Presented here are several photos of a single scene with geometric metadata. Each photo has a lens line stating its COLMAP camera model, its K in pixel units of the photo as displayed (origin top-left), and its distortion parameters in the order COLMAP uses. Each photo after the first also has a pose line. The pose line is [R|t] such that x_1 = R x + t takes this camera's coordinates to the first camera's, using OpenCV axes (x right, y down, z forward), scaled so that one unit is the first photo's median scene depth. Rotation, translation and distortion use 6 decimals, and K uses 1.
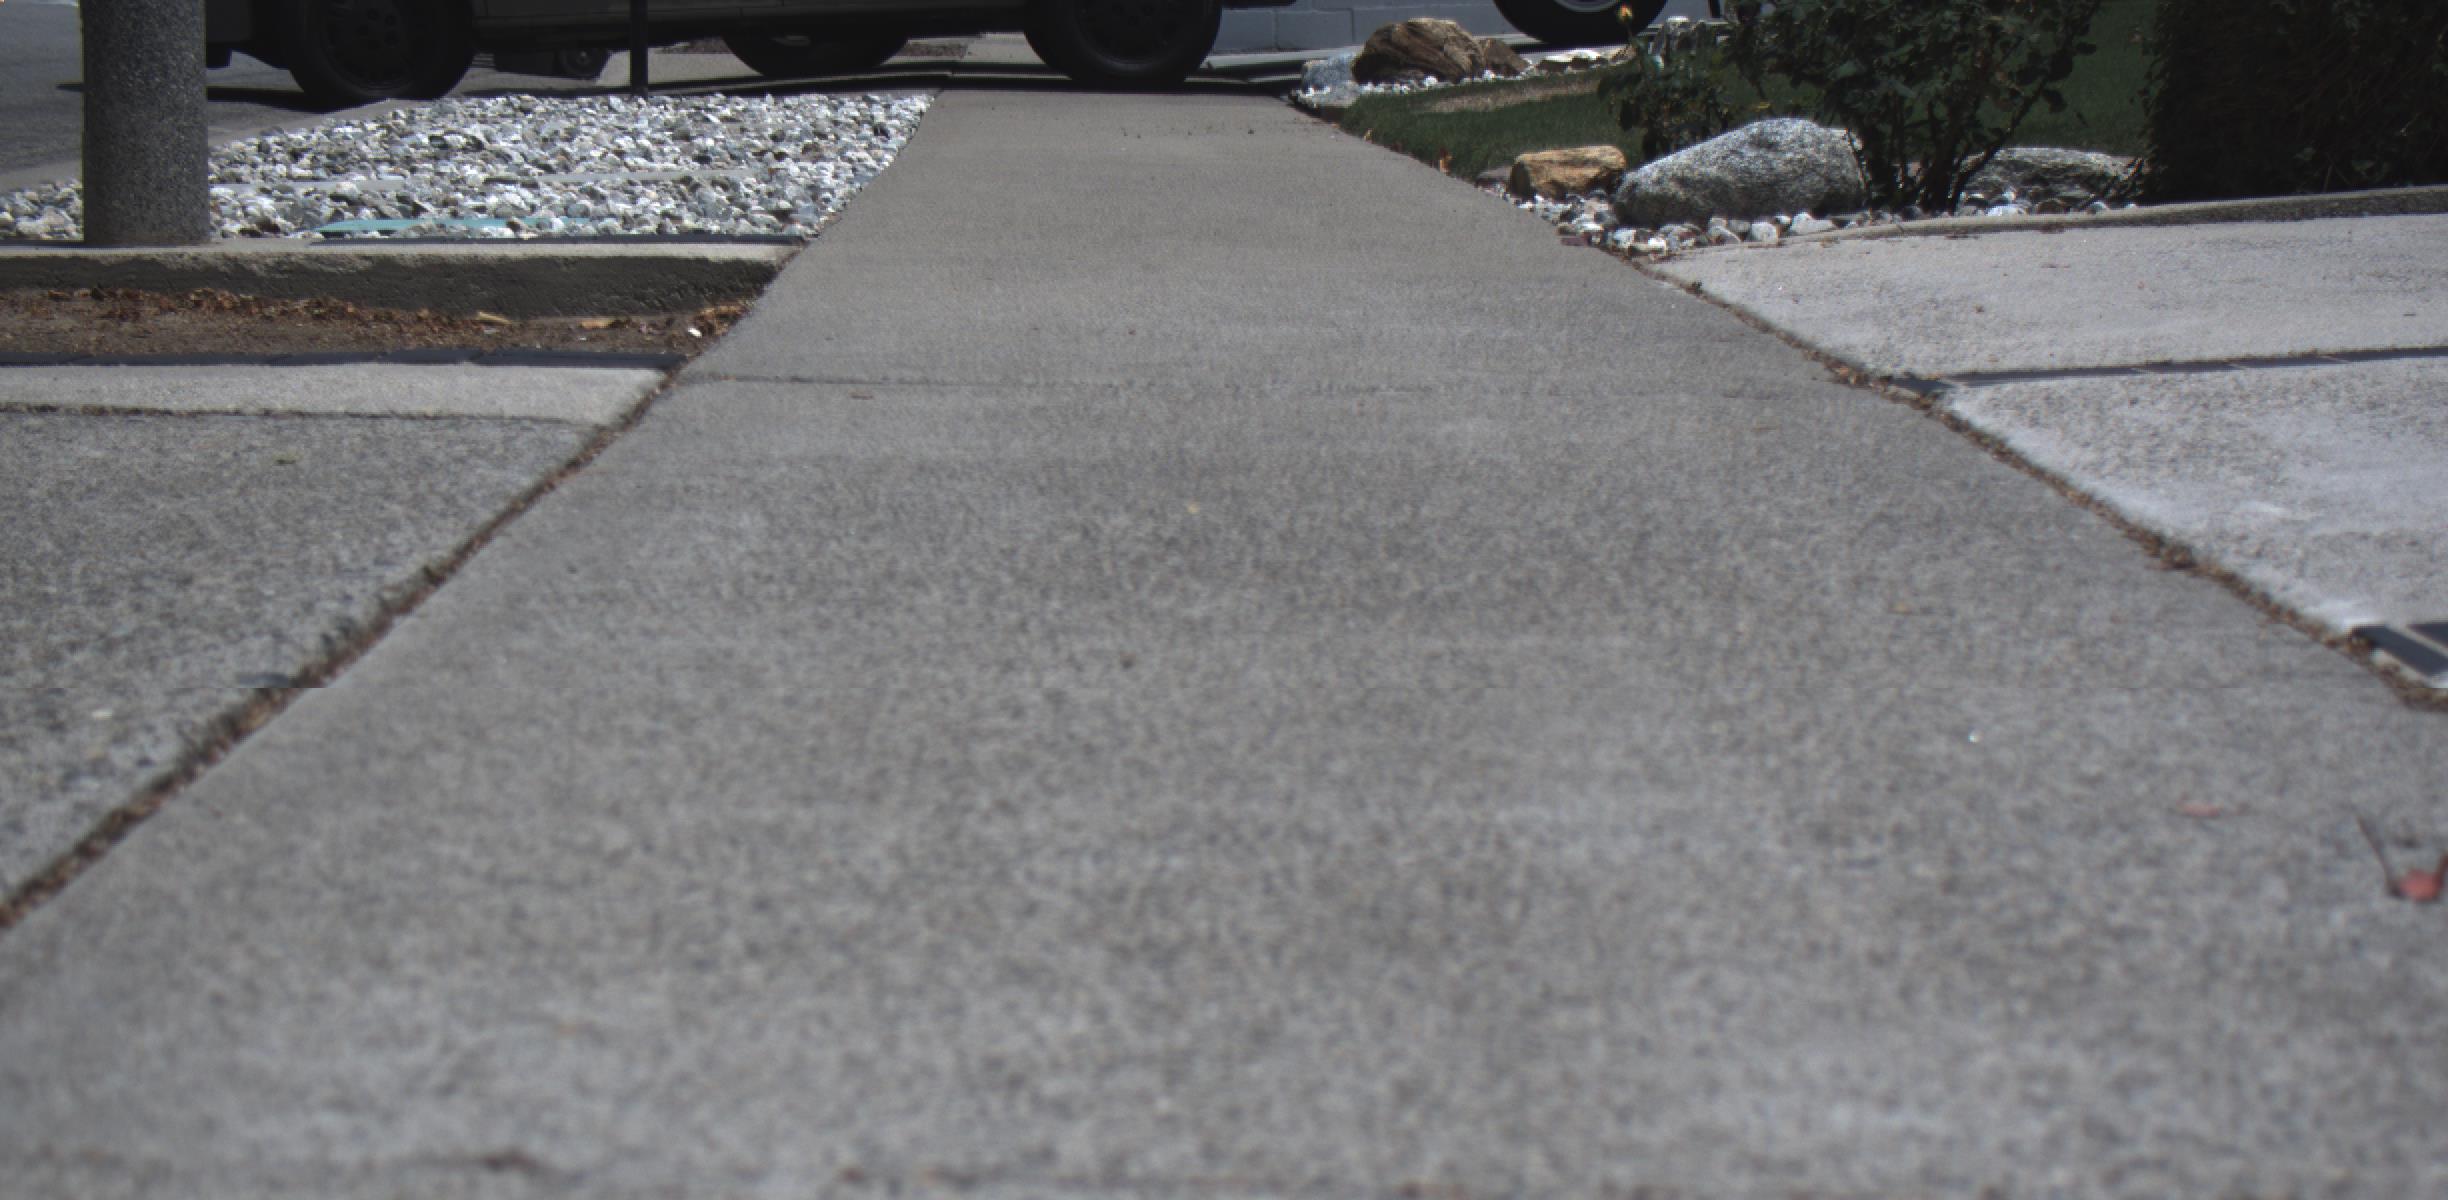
lens RADIAL K [[4159.6, 0, 1224.0], [0, 4159.6, 600.0], [0, 0, 1]] dist [-0.062078, 0.413405]
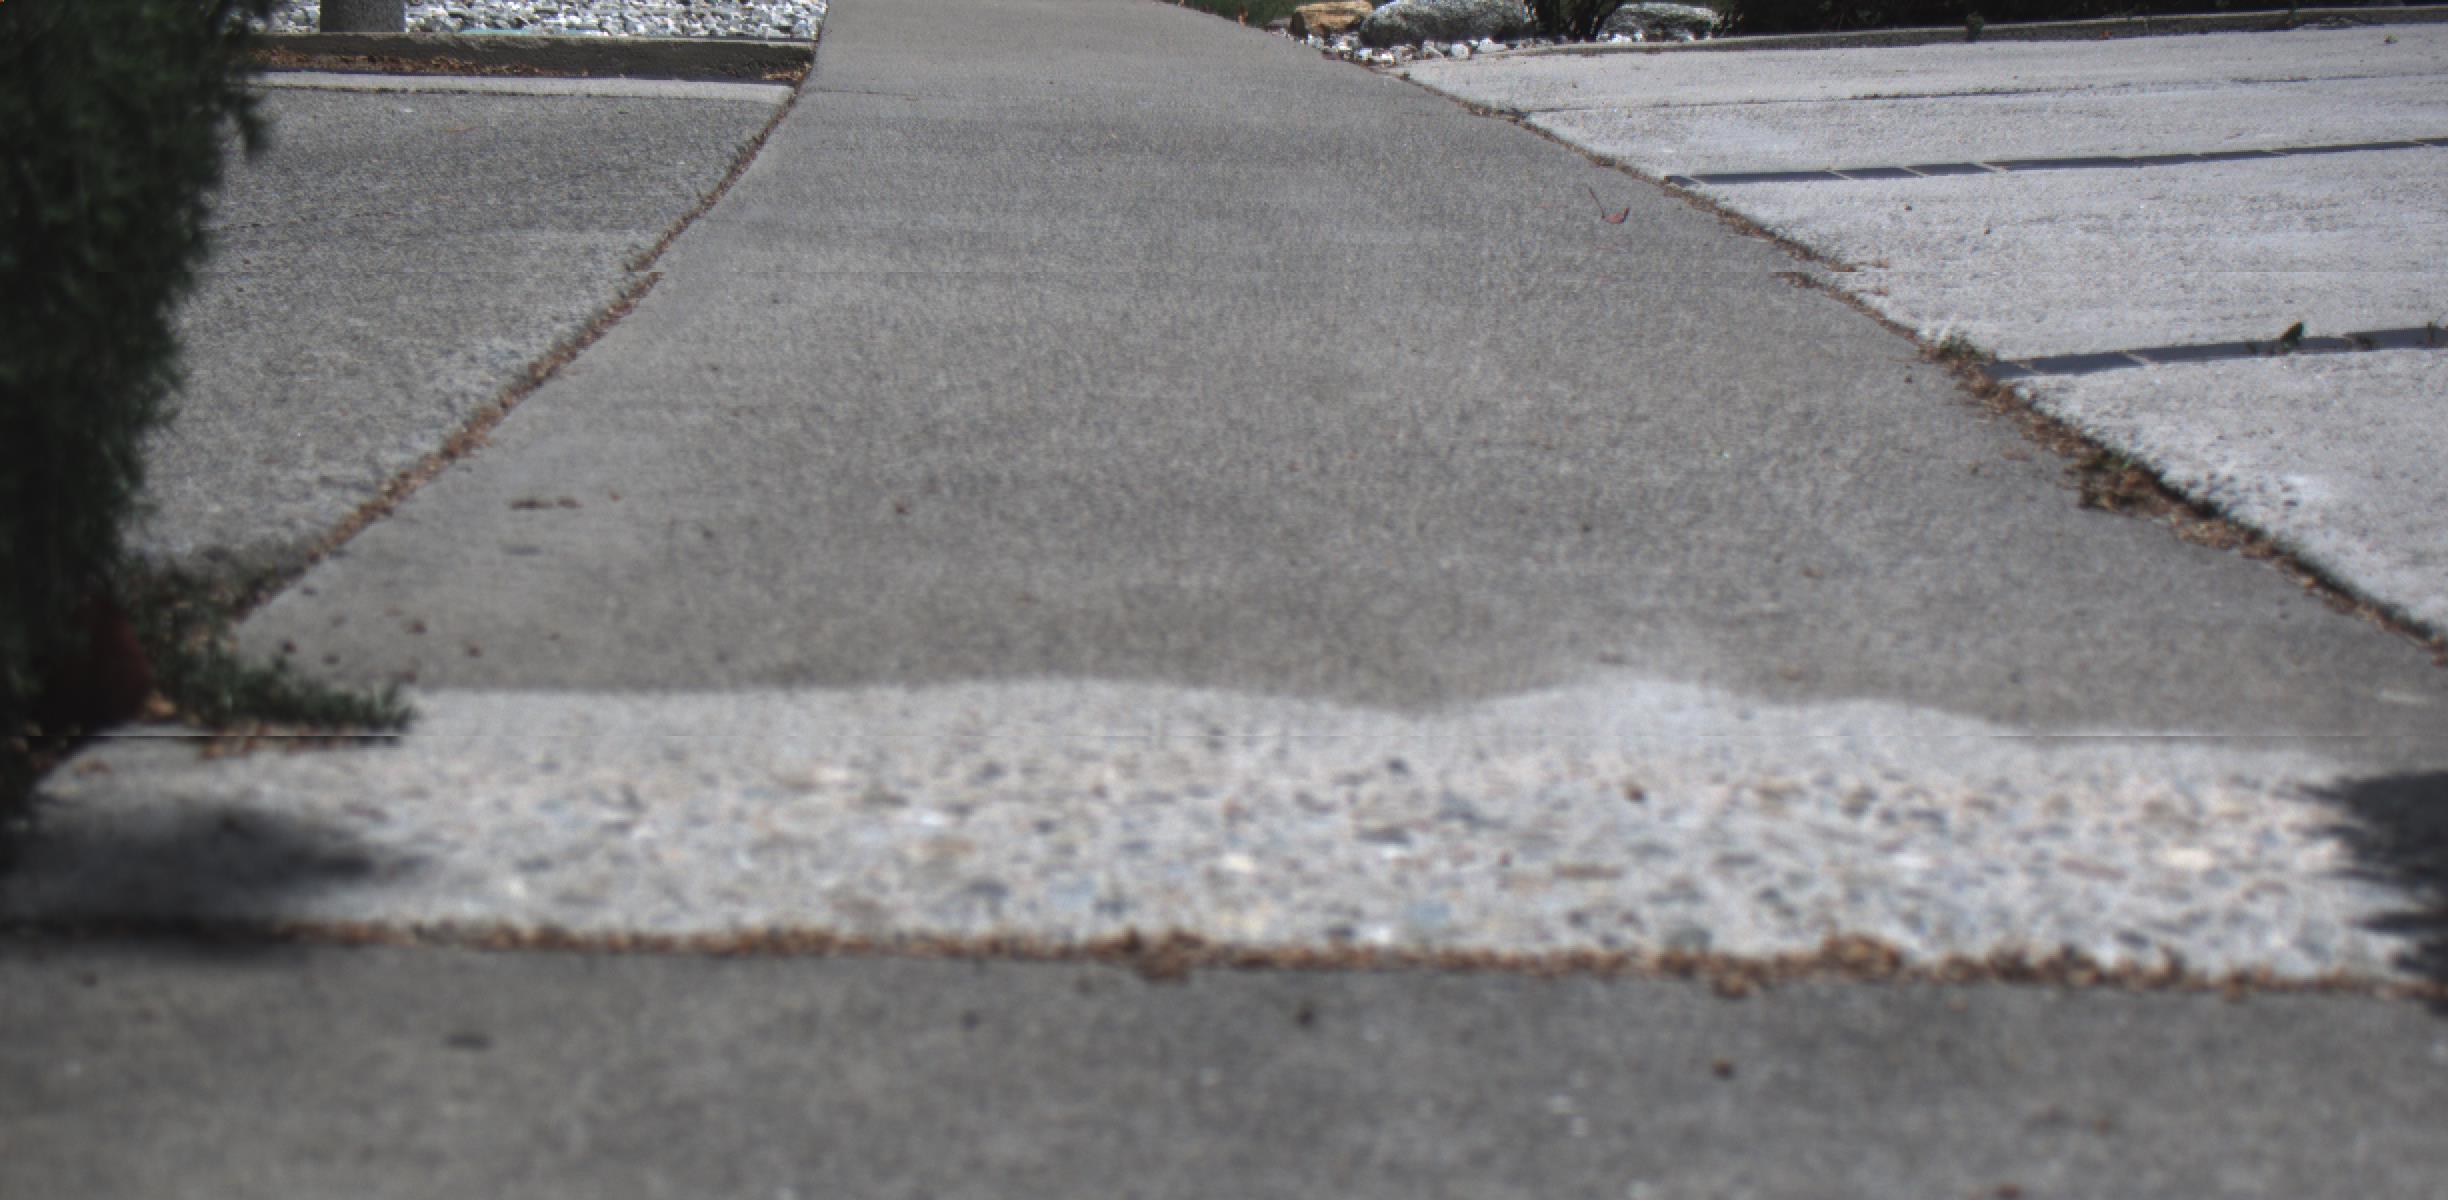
lens RADIAL K [[4159.6, 0, 1224.0], [0, 4159.6, 600.0], [0, 0, 1]] dist [-0.062078, 0.413405]
pose [[0.998639, 0.012001, 0.050753, -0.024113], [-0.013078, 0.999695, 0.020941, 0.071440], [-0.050486, -0.021577, 0.998492, -0.440564]]
